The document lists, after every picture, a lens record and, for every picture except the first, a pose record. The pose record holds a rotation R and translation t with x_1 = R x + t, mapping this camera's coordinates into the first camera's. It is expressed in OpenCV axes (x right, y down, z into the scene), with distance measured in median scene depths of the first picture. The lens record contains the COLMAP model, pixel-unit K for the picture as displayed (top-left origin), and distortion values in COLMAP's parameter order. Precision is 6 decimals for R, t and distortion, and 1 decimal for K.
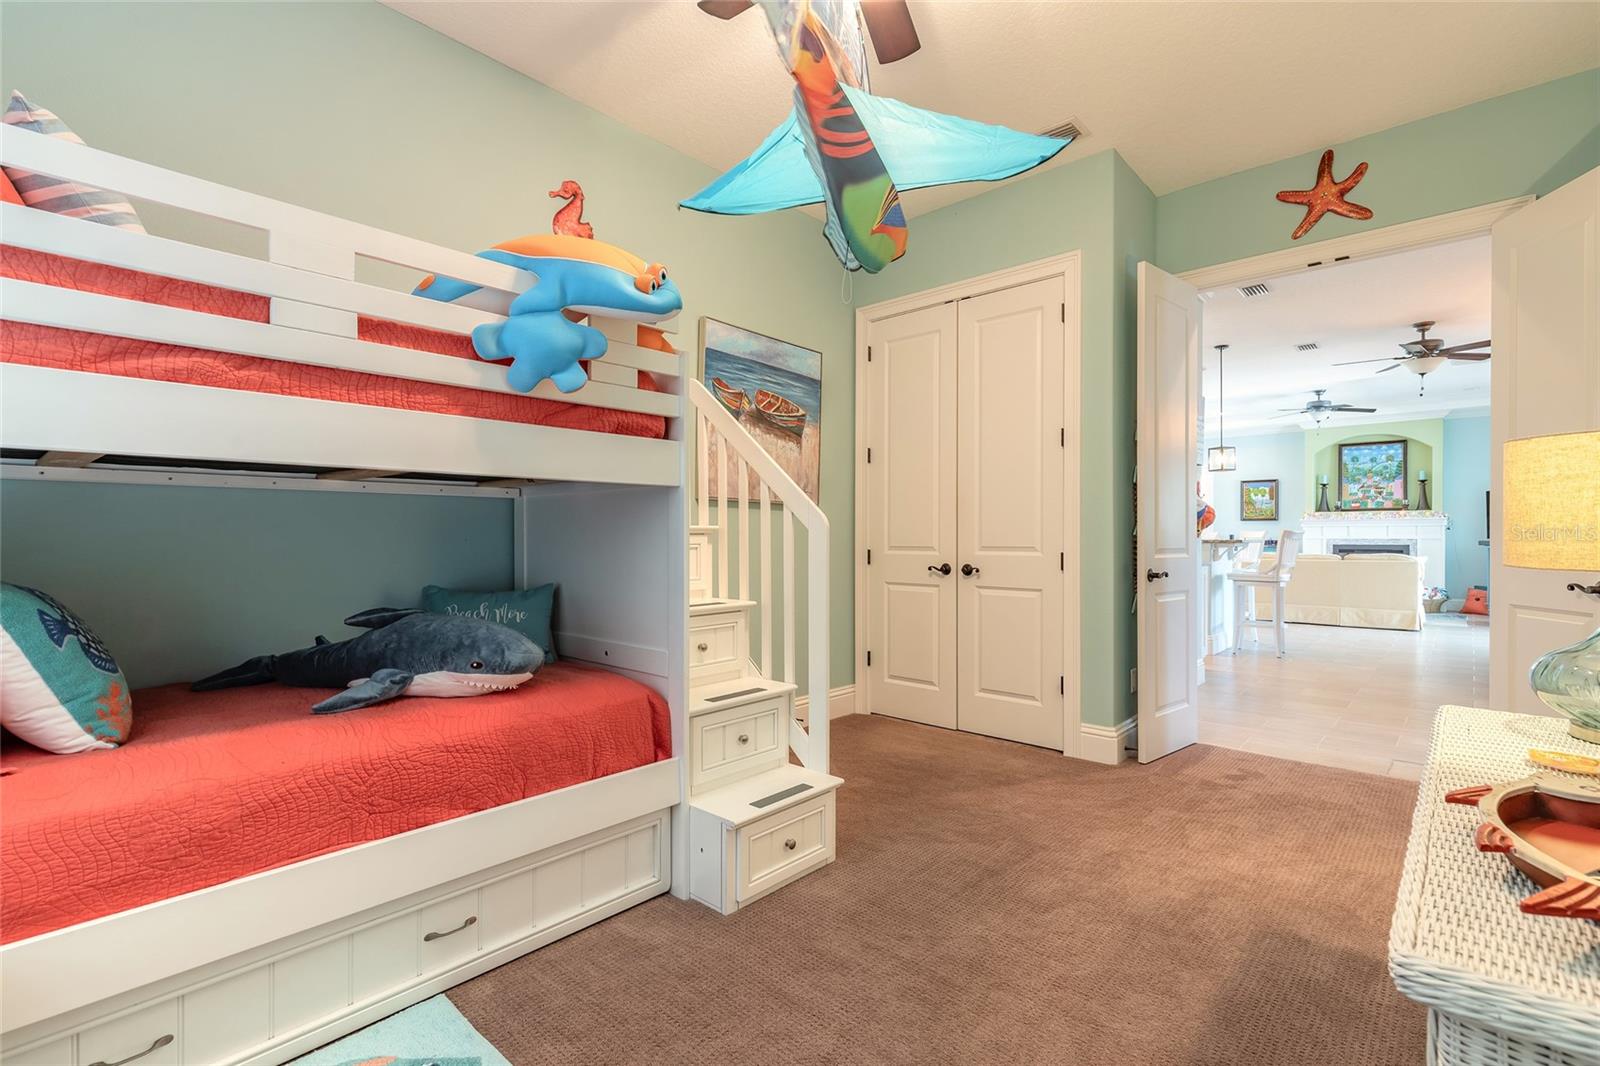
lens RADIAL K [[728.3, 0, 797.2], [0, 728.3, 538.5], [0, 0, 1]] dist [0.001403, 0.000186]
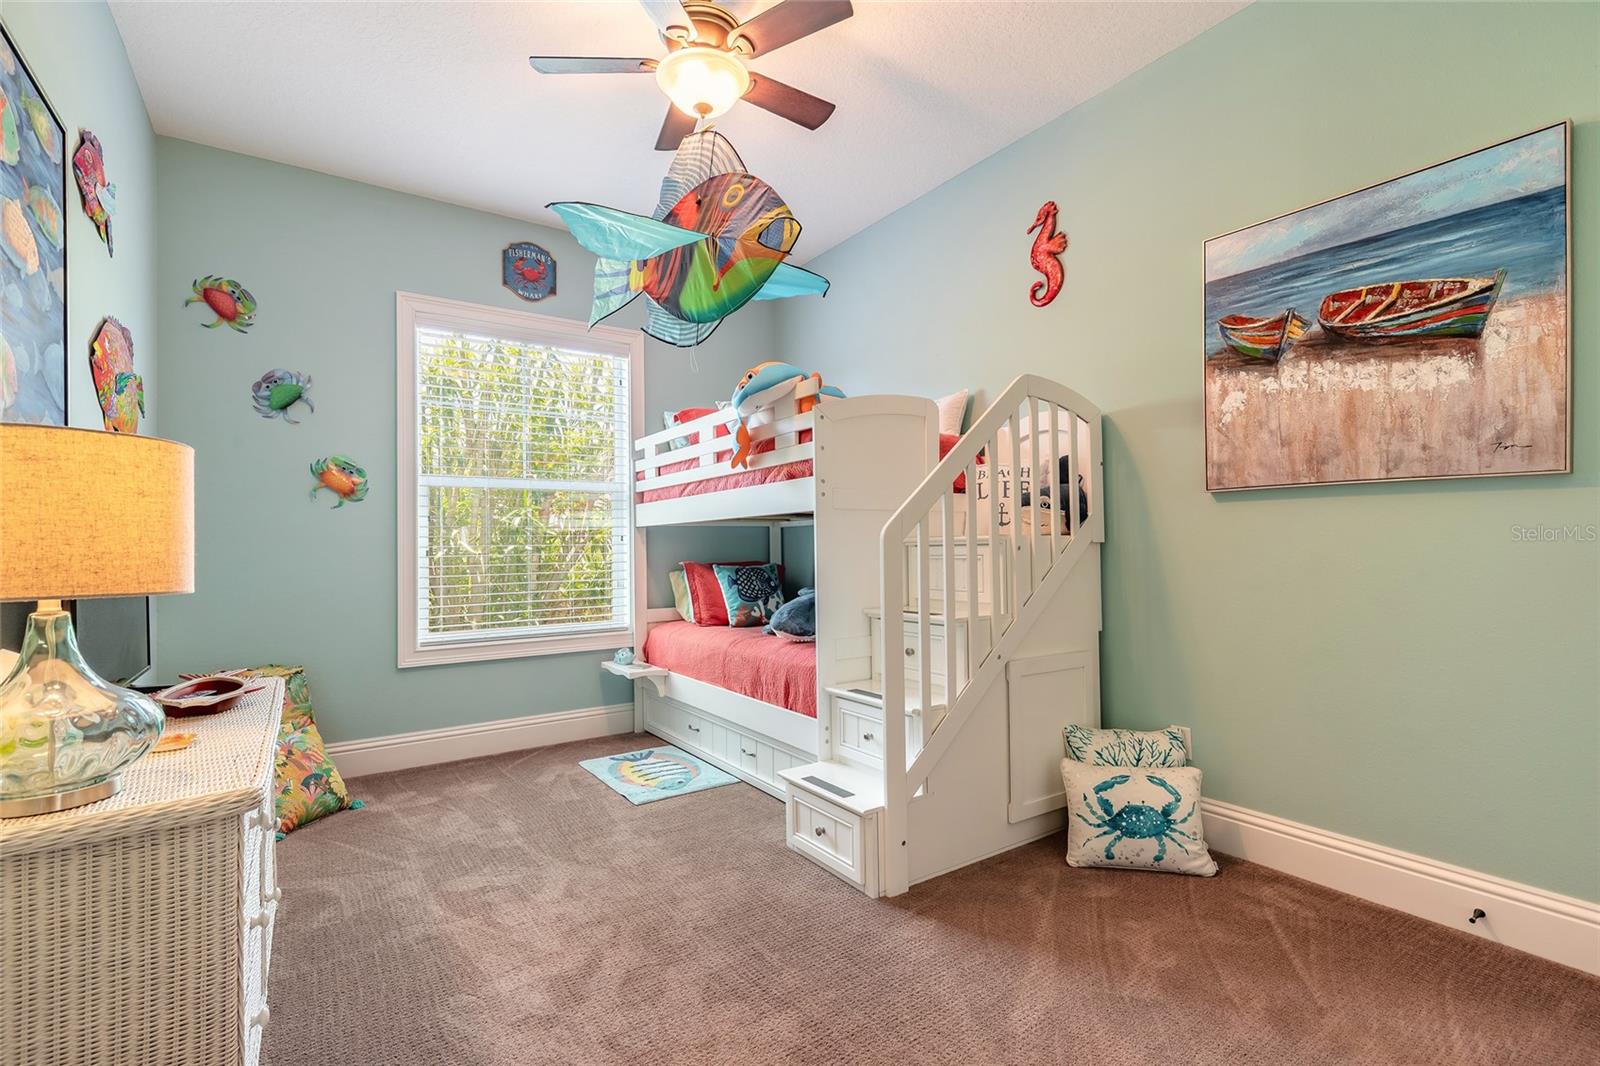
lens RADIAL K [[718.4, 0, 795.8], [0, 718.4, 536.6], [0, 0, 1]] dist [0.001753, -0.000347]
pose [[-0.233087, -0.014091, -0.972354, 0.612097], [0.008188, 0.999831, -0.016453, -0.002118], [0.972421, -0.011797, -0.232932, 0.711587]]
